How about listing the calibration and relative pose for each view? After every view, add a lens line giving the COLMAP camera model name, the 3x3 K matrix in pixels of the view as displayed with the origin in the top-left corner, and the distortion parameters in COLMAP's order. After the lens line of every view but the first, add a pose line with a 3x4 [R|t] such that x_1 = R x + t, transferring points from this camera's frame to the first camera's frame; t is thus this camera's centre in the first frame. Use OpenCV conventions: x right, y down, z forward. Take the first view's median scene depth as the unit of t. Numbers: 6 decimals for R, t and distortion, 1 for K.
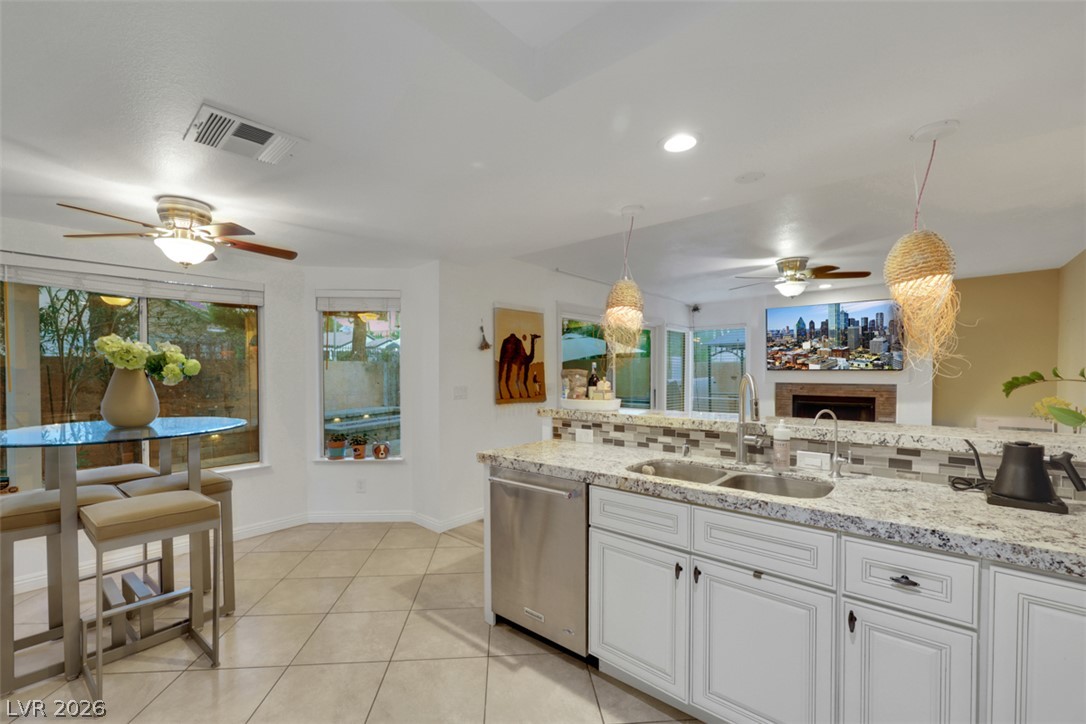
lens RADIAL K [[456.1, 0, 542.5], [0, 456.1, 378.5], [0, 0, 1]] dist [0.000115, -0.000080]
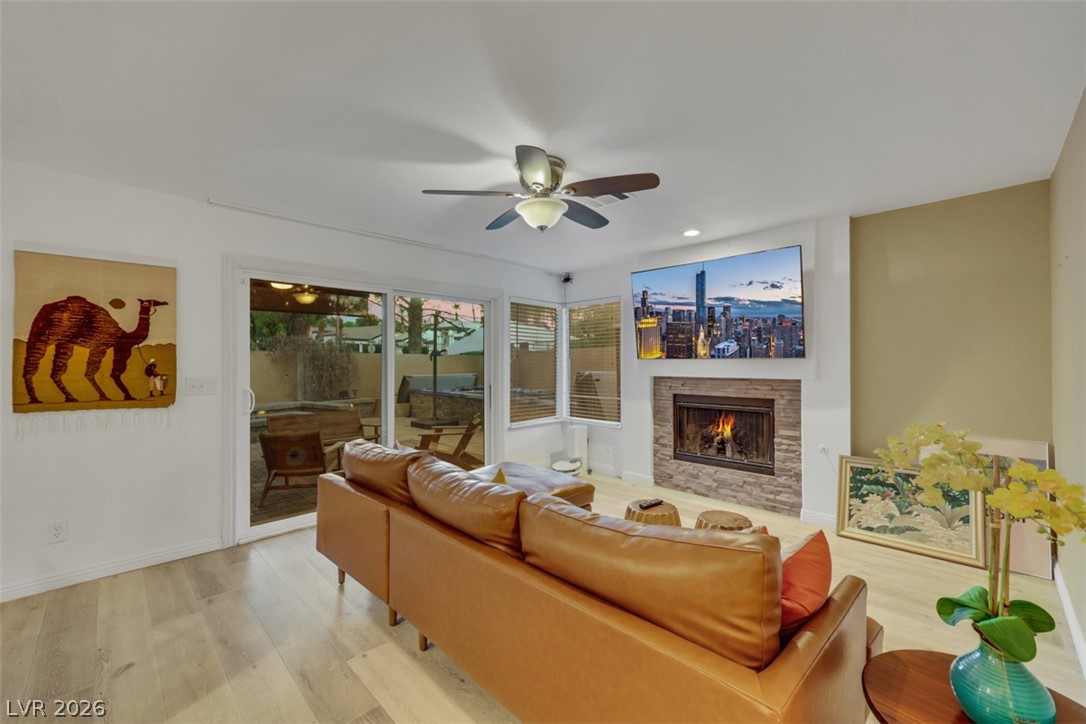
lens RADIAL K [[451.7, 0, 541.4], [0, 451.7, 359.5], [0, 0, 1]] dist [0.000331, -0.000155]
pose [[0.997596, -0.000335, -0.069302, 0.924736], [-0.001360, 0.999701, -0.024418, 0.001388], [0.069289, 0.024453, 0.997297, 0.672495]]
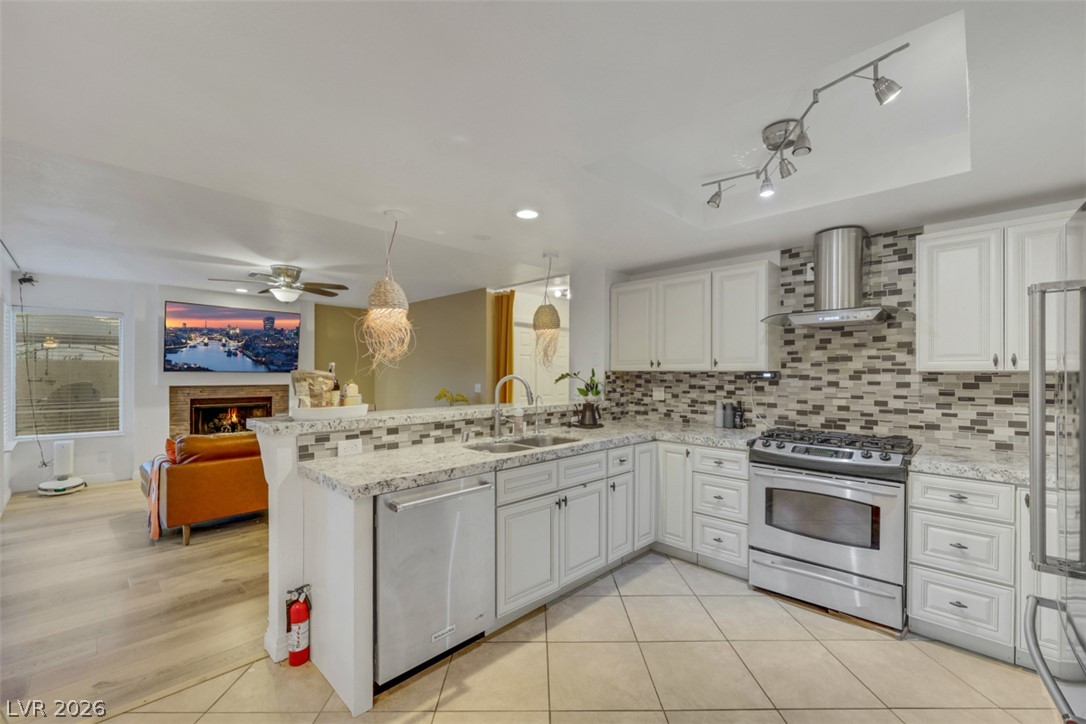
lens RADIAL K [[447.9, 0, 531.4], [0, 447.9, 376.0], [0, 0, 1]] dist [0.000248, -0.000077]
pose [[0.076316, -0.003618, 0.997077, -0.706767], [0.013221, 0.999909, 0.002616, -0.007611], [-0.996996, 0.012983, 0.076357, 0.571327]]
